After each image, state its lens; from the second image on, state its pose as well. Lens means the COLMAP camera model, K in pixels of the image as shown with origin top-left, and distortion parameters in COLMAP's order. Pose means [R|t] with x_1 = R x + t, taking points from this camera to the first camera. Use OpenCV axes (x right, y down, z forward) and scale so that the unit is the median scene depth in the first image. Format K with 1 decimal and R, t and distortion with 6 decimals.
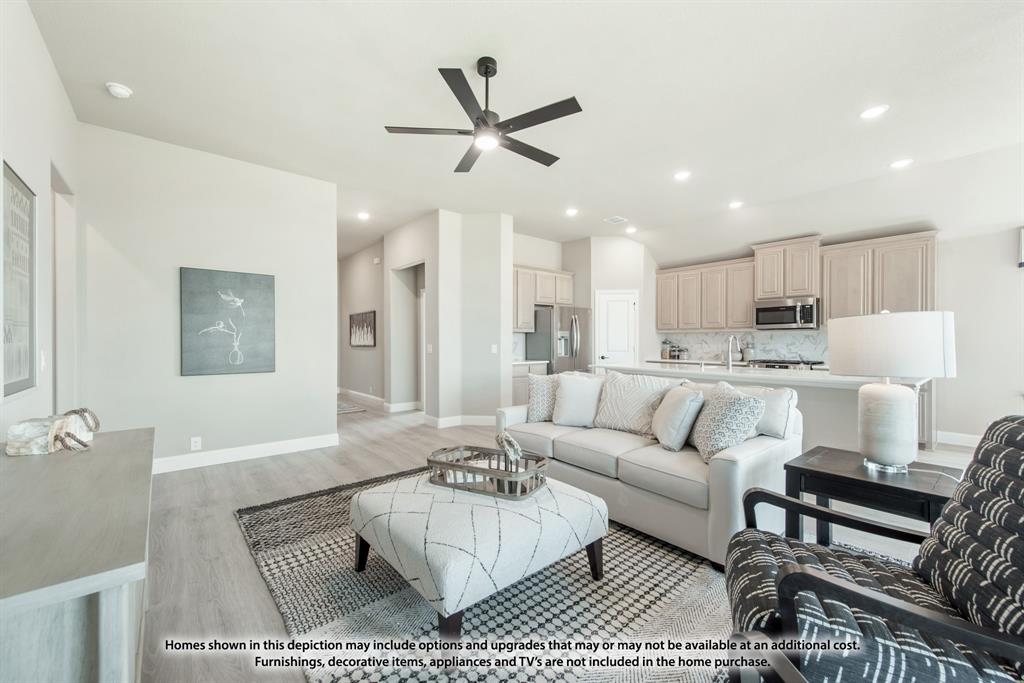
lens RADIAL K [[397.5, 0, 508.8], [0, 397.5, 347.6], [0, 0, 1]] dist [-0.001445, -0.002662]
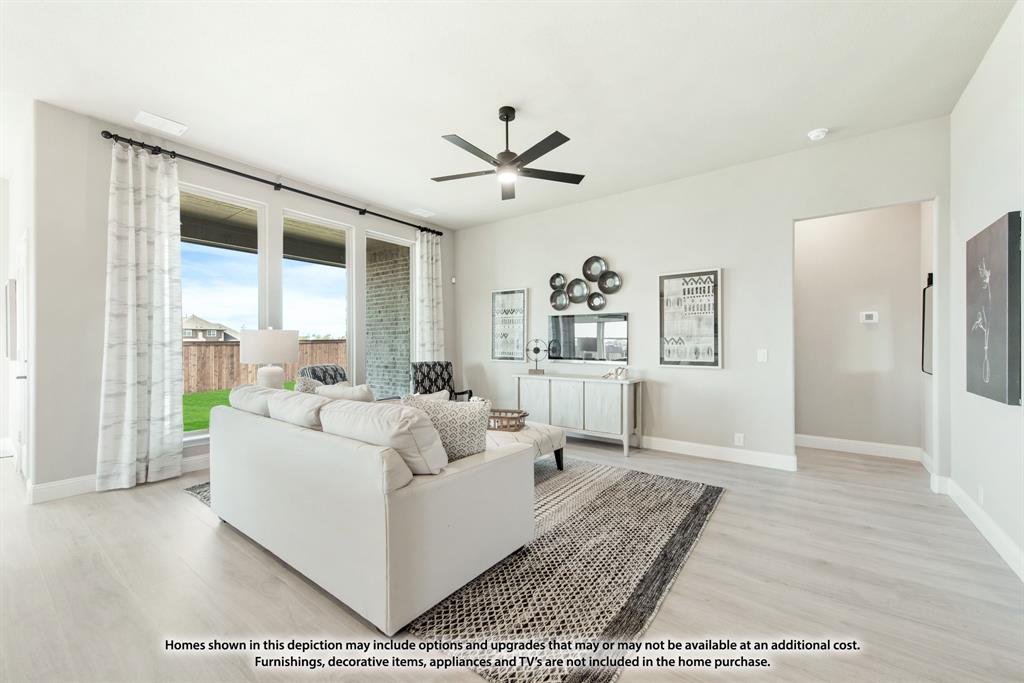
lens RADIAL K [[397.5, 0, 516.7], [0, 397.5, 346.7], [0, 0, 1]] dist [-0.001445, -0.002662]
pose [[-0.968824, 0.002883, -0.247732, 0.093005], [-0.001067, 0.999874, 0.015811, -0.011572], [0.247746, 0.015582, -0.968700, 0.969430]]
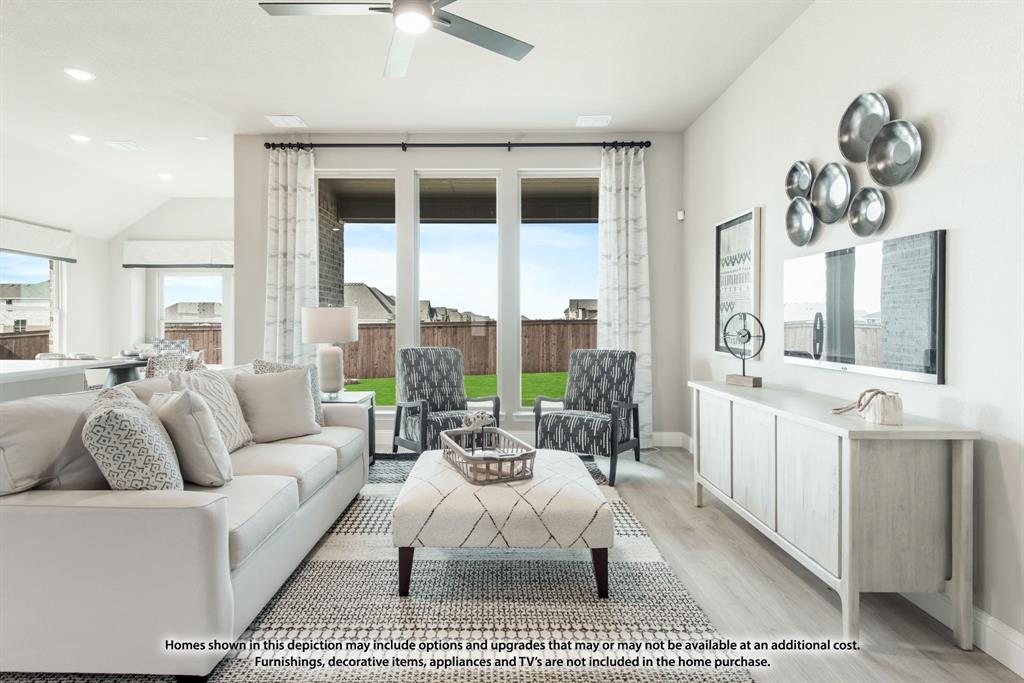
lens RADIAL K [[496.4, 0, 498.6], [0, 496.4, 332.5], [0, 0, 1]] dist [0.004461, -0.001904]
pose [[-0.770668, -0.014071, 0.637082, -0.318569], [0.006972, 0.999510, 0.030509, -0.009673], [-0.637199, 0.027954, -0.770192, 0.688959]]
